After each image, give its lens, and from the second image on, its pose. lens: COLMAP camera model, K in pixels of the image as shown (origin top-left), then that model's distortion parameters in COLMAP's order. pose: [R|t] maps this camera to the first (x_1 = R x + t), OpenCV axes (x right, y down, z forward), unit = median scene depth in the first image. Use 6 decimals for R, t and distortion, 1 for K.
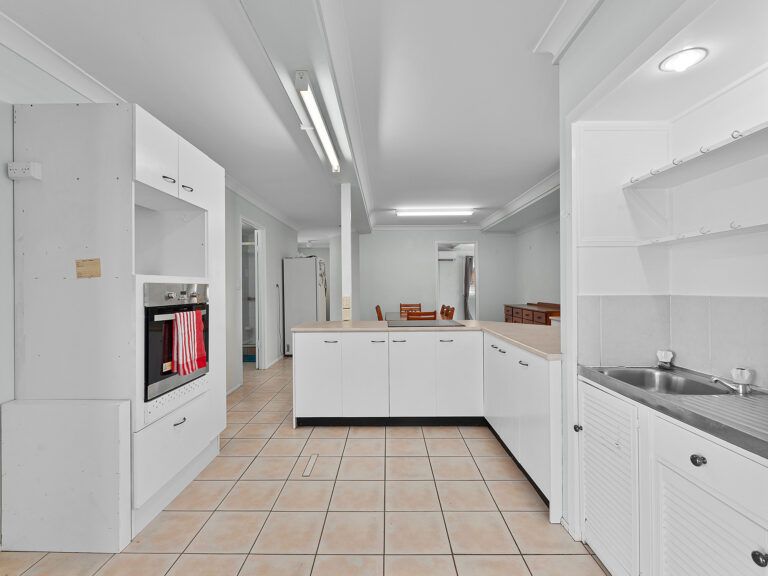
lens RADIAL K [[357.7, 0, 384.8], [0, 357.7, 286.9], [0, 0, 1]] dist [-0.003423, -0.000785]
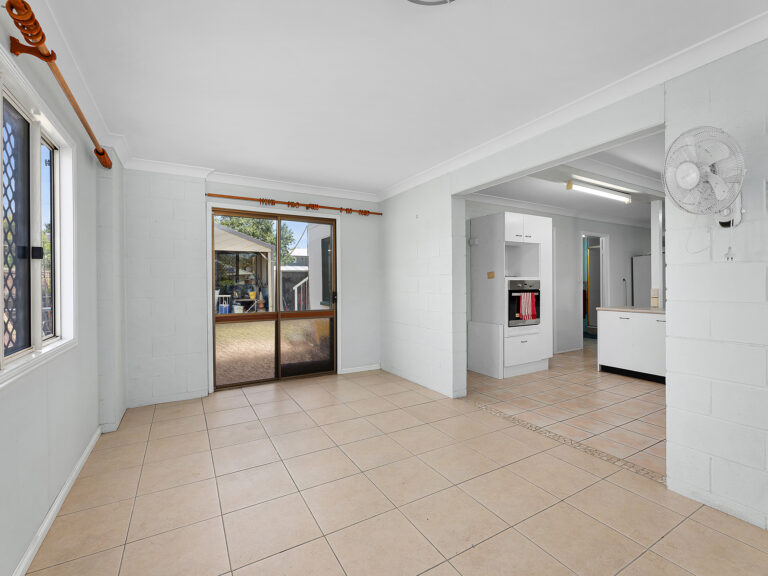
lens RADIAL K [[357.7, 0, 384.8], [0, 357.7, 286.9], [0, 0, 1]] dist [-0.003423, -0.000785]
pose [[0.523880, 0.011477, -0.851715, 0.925133], [0.003304, 0.999874, 0.015506, -0.005922], [0.851785, -0.010938, 0.523777, -0.968967]]
